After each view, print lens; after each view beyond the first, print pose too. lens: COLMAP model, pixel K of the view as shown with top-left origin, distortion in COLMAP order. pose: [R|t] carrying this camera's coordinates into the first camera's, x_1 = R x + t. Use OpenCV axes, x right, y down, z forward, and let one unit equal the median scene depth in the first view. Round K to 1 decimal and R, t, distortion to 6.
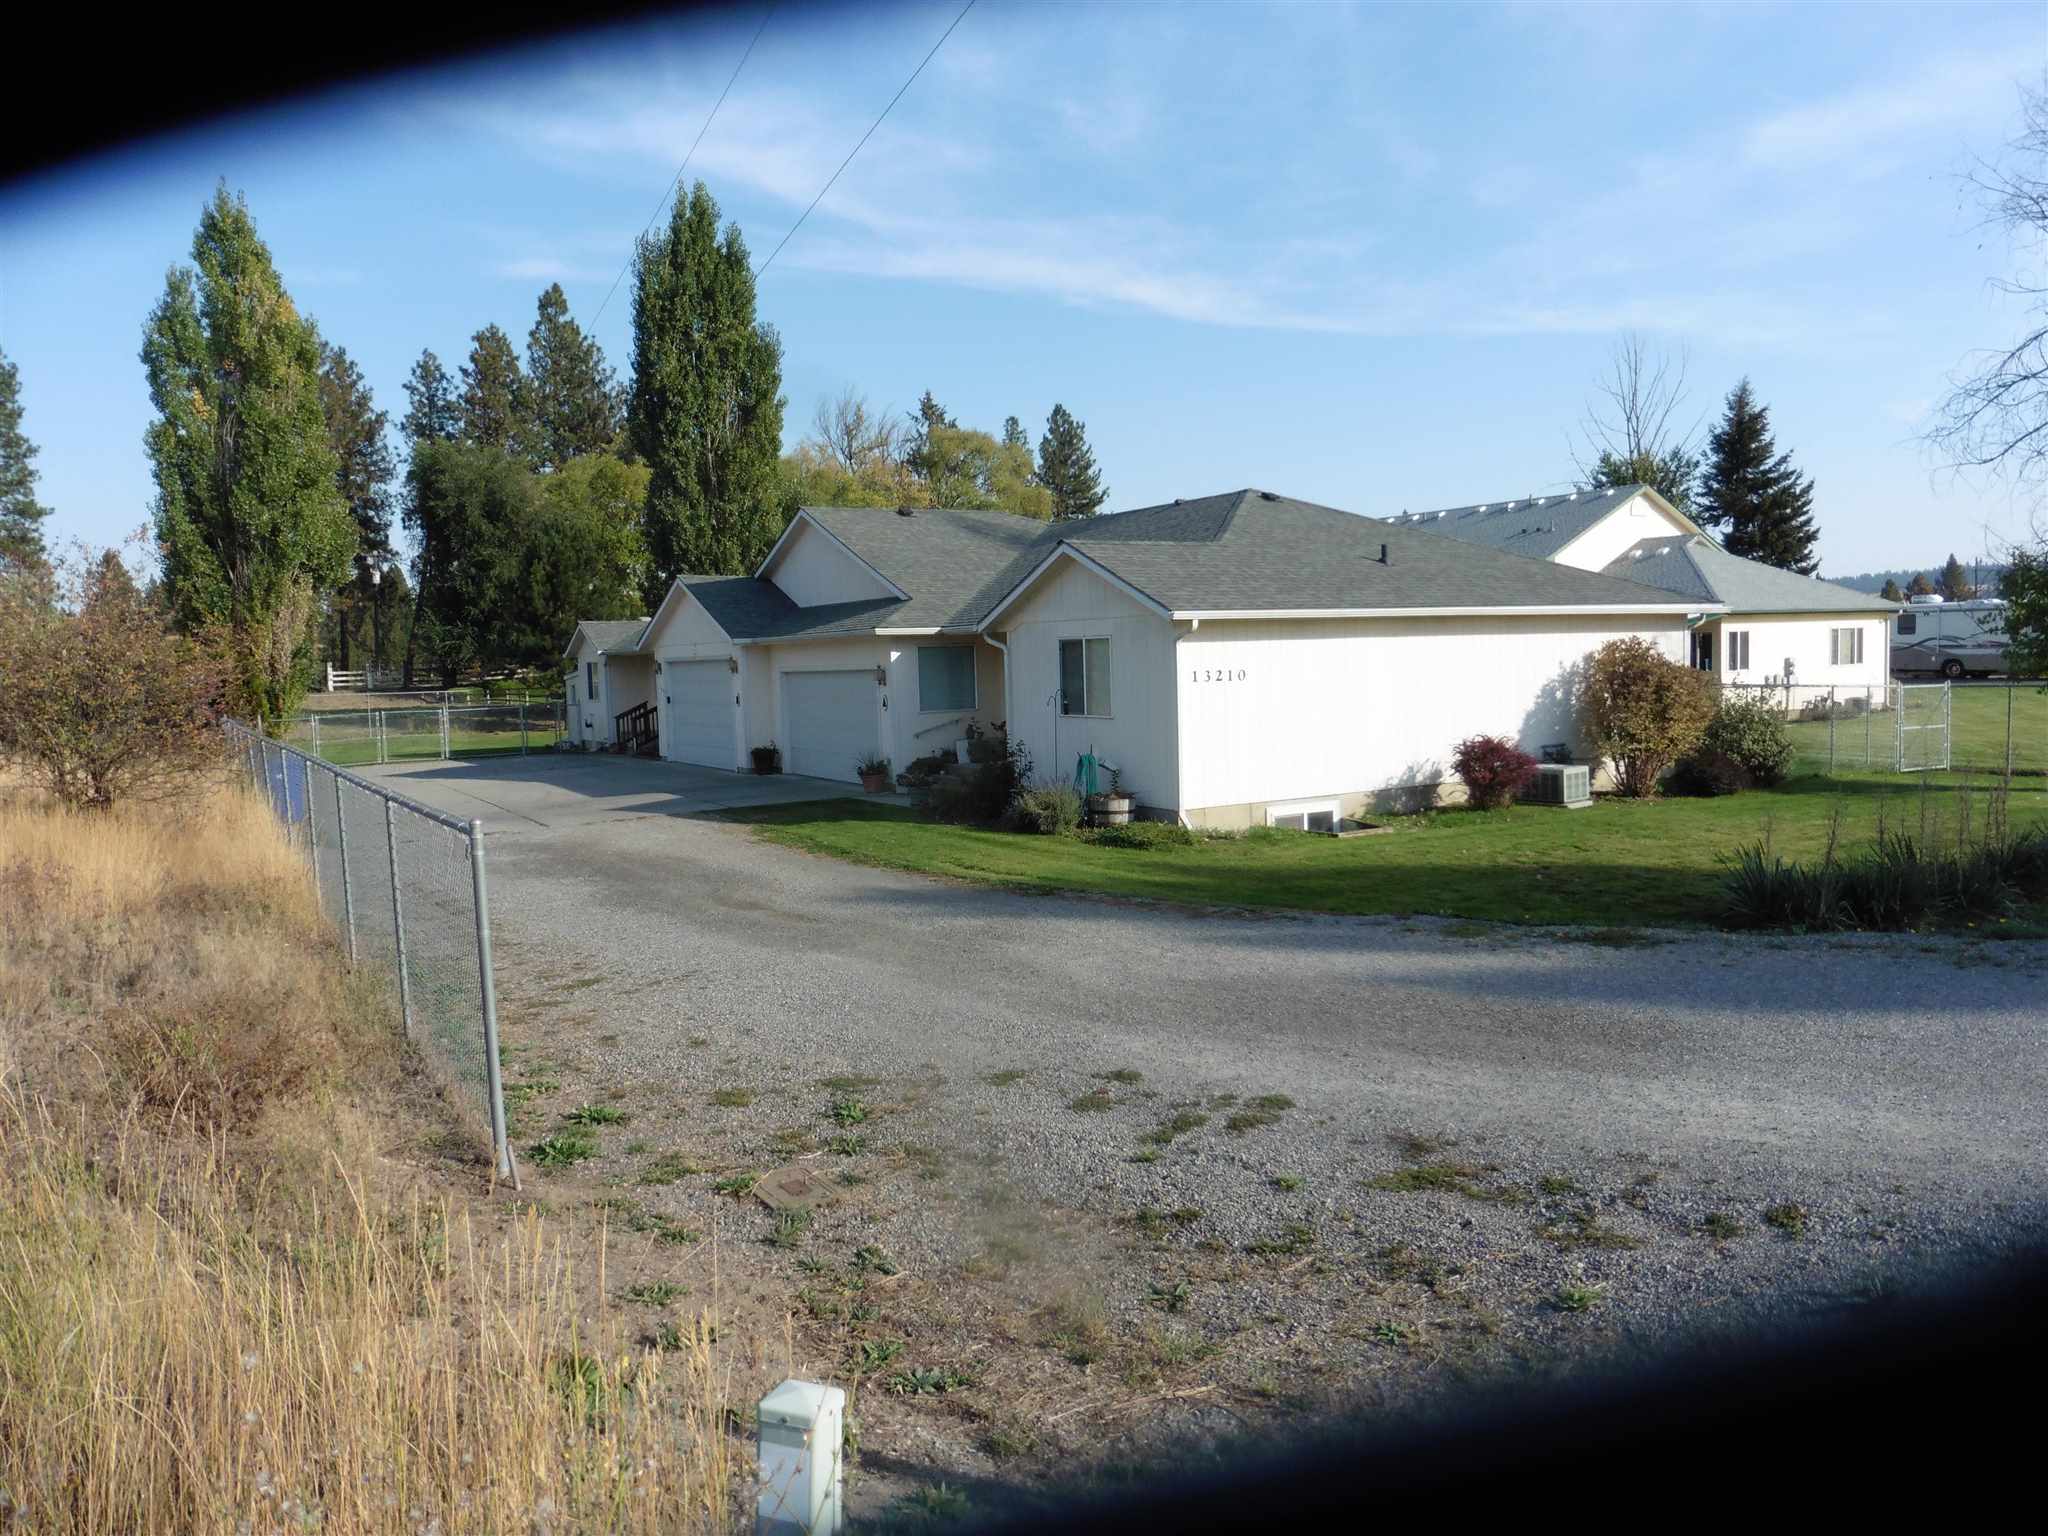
lens RADIAL K [[1502.4, 0, 995.0], [0, 1502.4, 764.9], [0, 0, 1]] dist [-0.044457, 0.005621]
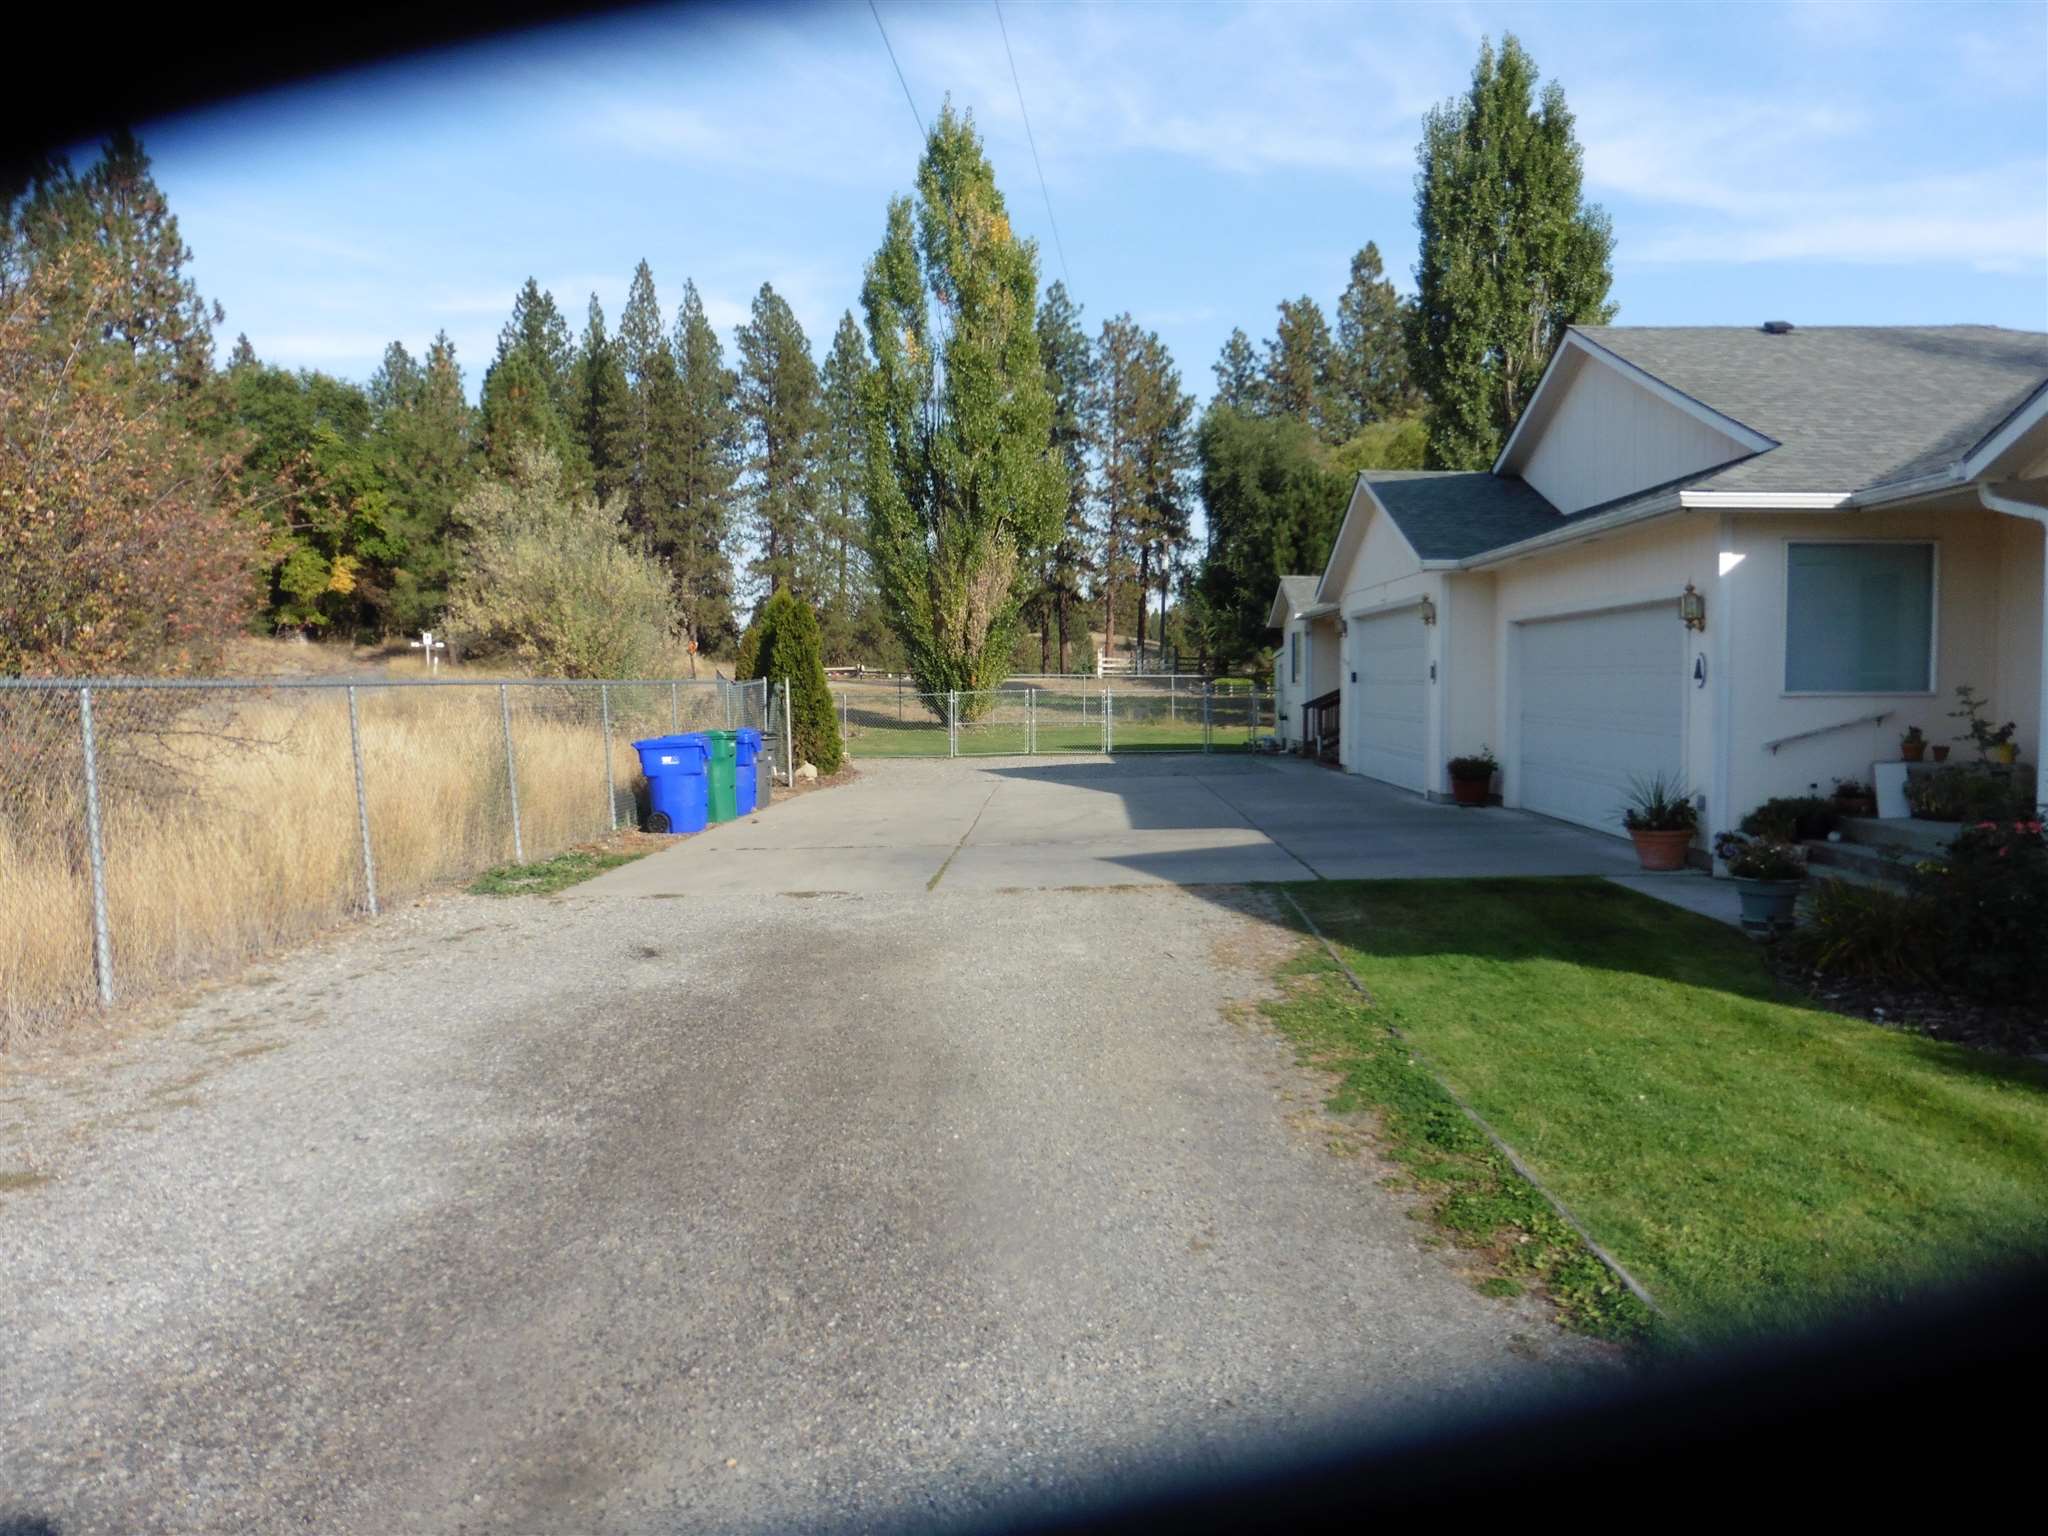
lens RADIAL K [[1502.4, 0, 995.0], [0, 1502.4, 764.9], [0, 0, 1]] dist [-0.044457, 0.005621]
pose [[0.855616, 0.055891, -0.514585, -0.009487], [-0.058001, 0.998245, 0.011985, -0.002581], [0.514351, 0.019592, 0.857356, 0.207167]]
